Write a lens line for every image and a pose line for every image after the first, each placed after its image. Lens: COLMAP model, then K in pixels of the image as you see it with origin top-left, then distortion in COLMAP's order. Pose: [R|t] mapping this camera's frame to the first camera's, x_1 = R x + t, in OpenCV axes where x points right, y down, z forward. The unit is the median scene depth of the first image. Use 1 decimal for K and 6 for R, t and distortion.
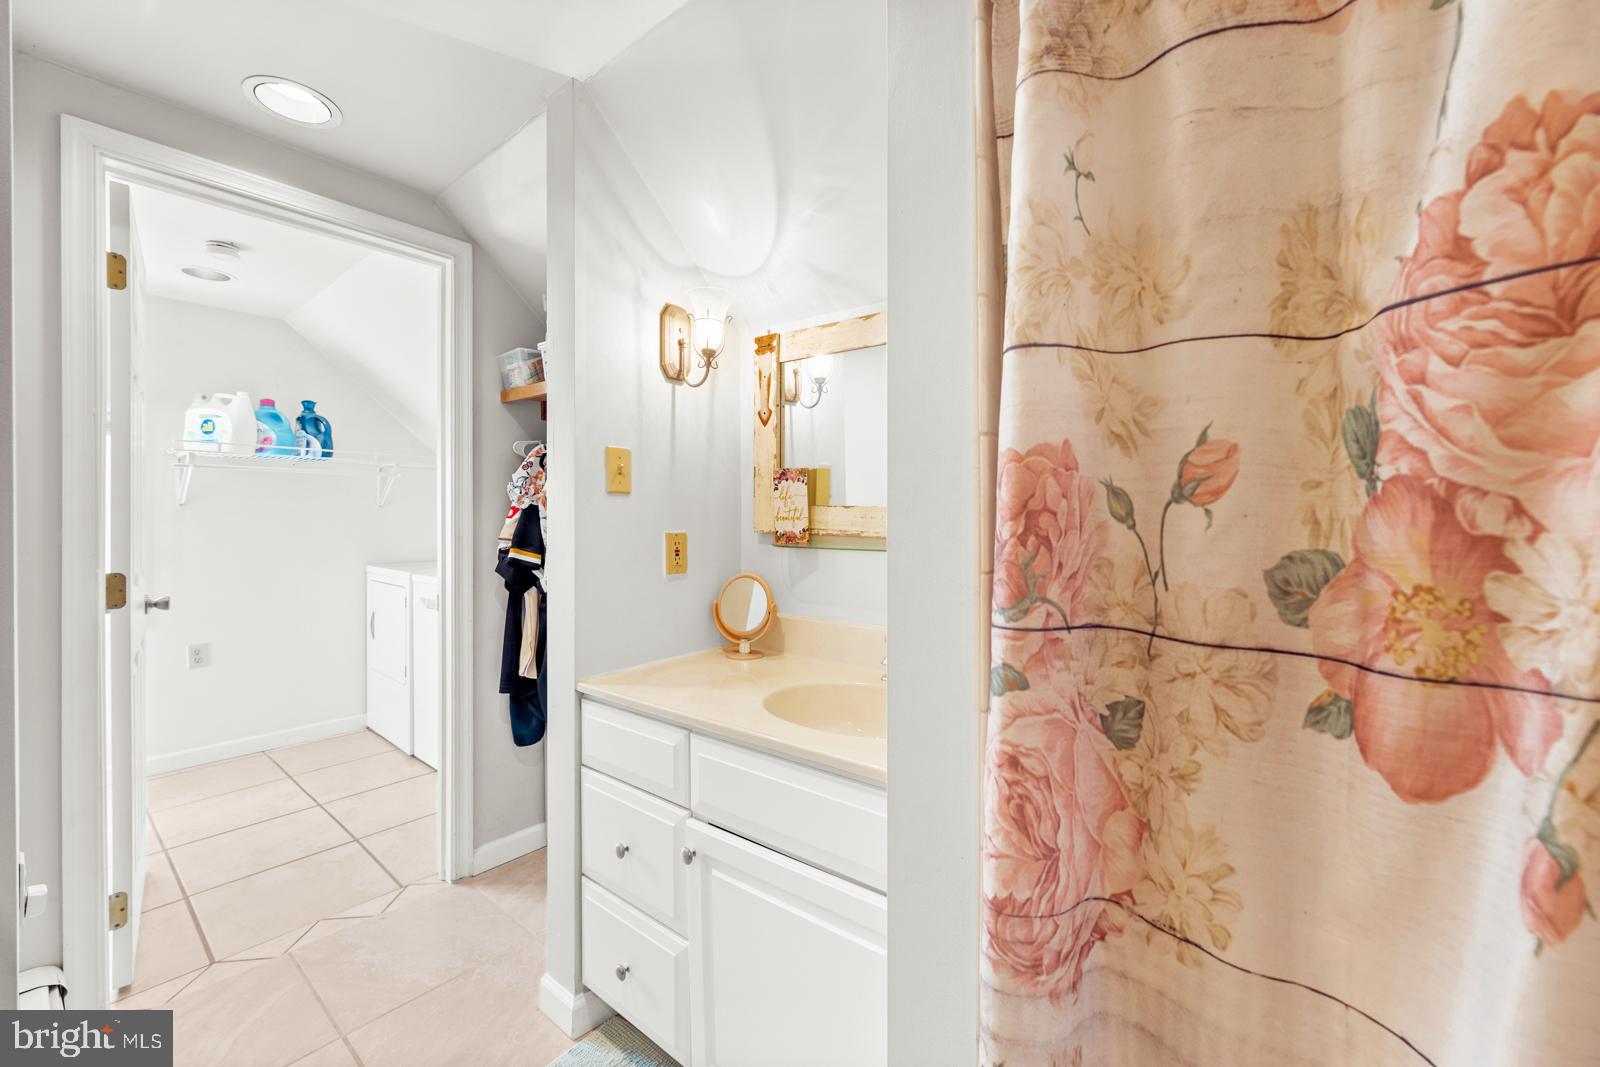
lens RADIAL K [[641.4, 0, 798.2], [0, 641.4, 527.8], [0, 0, 1]] dist [0.015066, -0.000054]
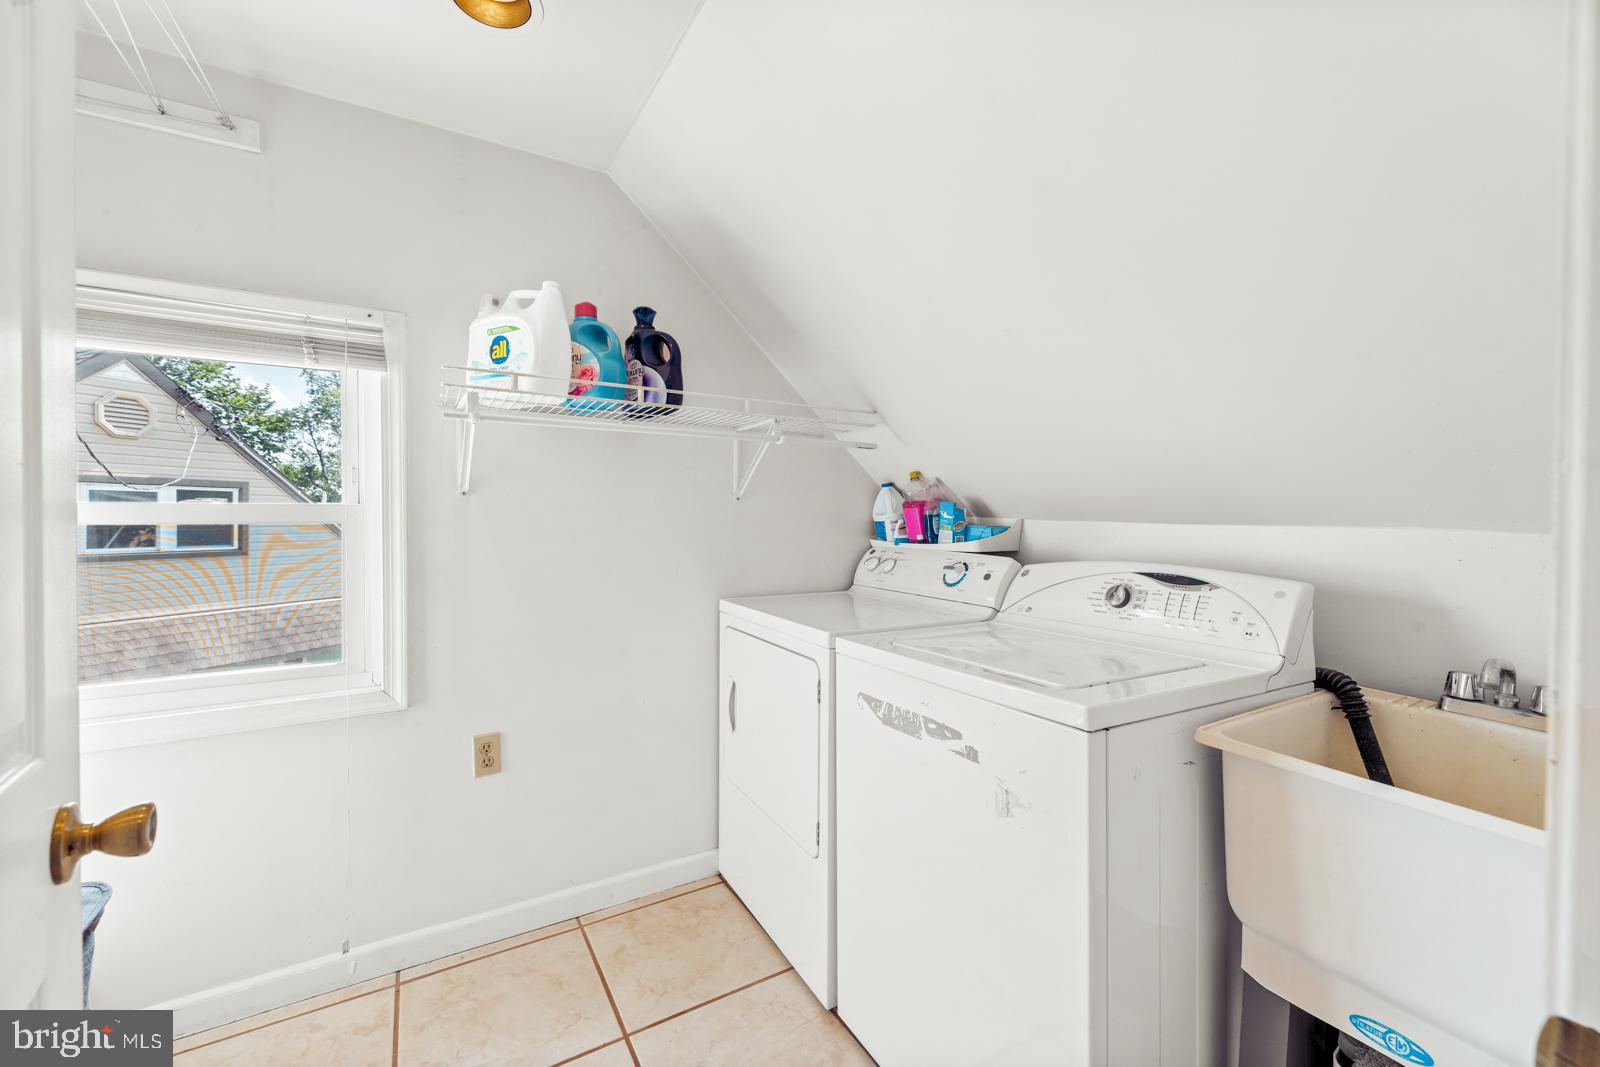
lens RADIAL K [[655.2, 0, 800.0], [0, 655.2, 533.5], [0, 0, 1]] dist [0.000583, 0.000052]
pose [[0.942082, 0.010506, -0.335219, -0.454879], [-0.008787, 0.999939, 0.006645, -0.006361], [0.335269, -0.003315, 0.942117, 0.530532]]
